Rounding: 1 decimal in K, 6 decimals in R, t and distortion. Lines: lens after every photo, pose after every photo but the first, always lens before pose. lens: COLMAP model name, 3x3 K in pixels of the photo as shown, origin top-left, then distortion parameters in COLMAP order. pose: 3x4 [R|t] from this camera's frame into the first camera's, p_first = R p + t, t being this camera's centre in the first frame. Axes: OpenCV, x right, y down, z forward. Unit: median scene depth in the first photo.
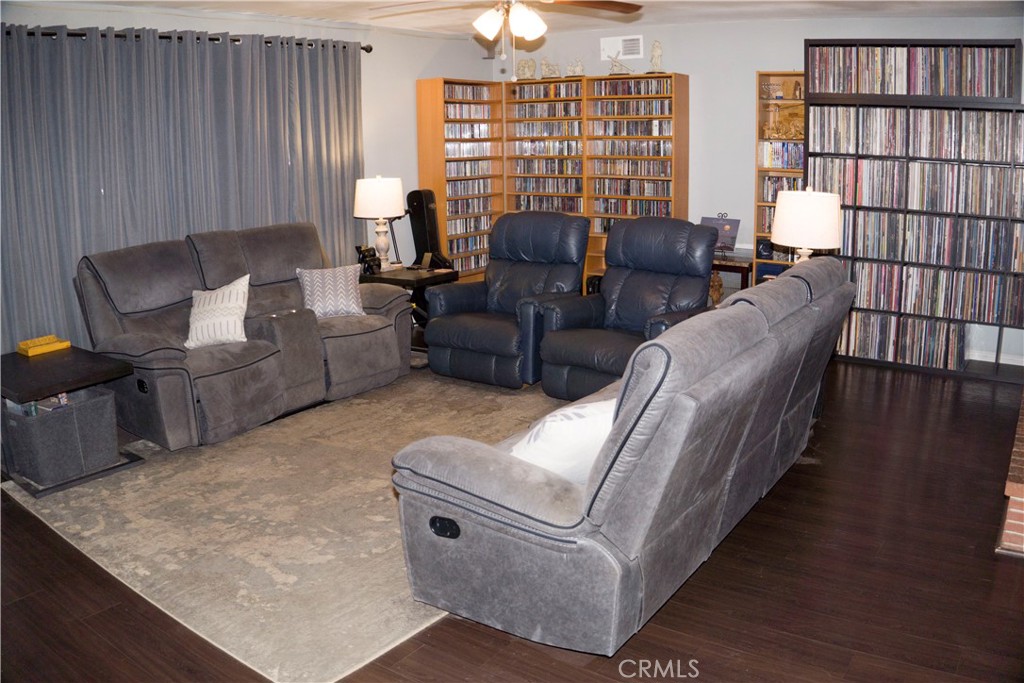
lens RADIAL K [[848.0, 0, 512.0], [0, 848.0, 341.5], [0, 0, 1]] dist [-0.238416, 0.018606]
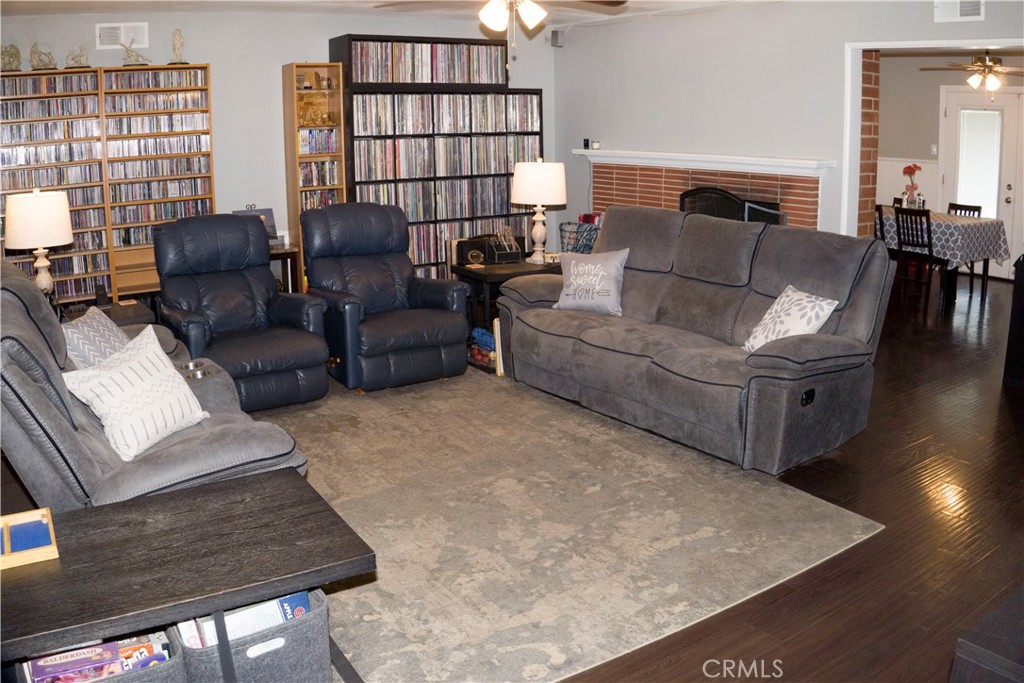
lens RADIAL K [[872.2, 0, 512.0], [0, 872.2, 341.5], [0, 0, 1]] dist [-0.287987, 0.107786]
pose [[0.337757, -0.213345, 0.916736, -0.739946], [0.221955, 0.964559, 0.142698, -0.087314], [-0.914689, 0.155277, 0.373139, 0.447338]]
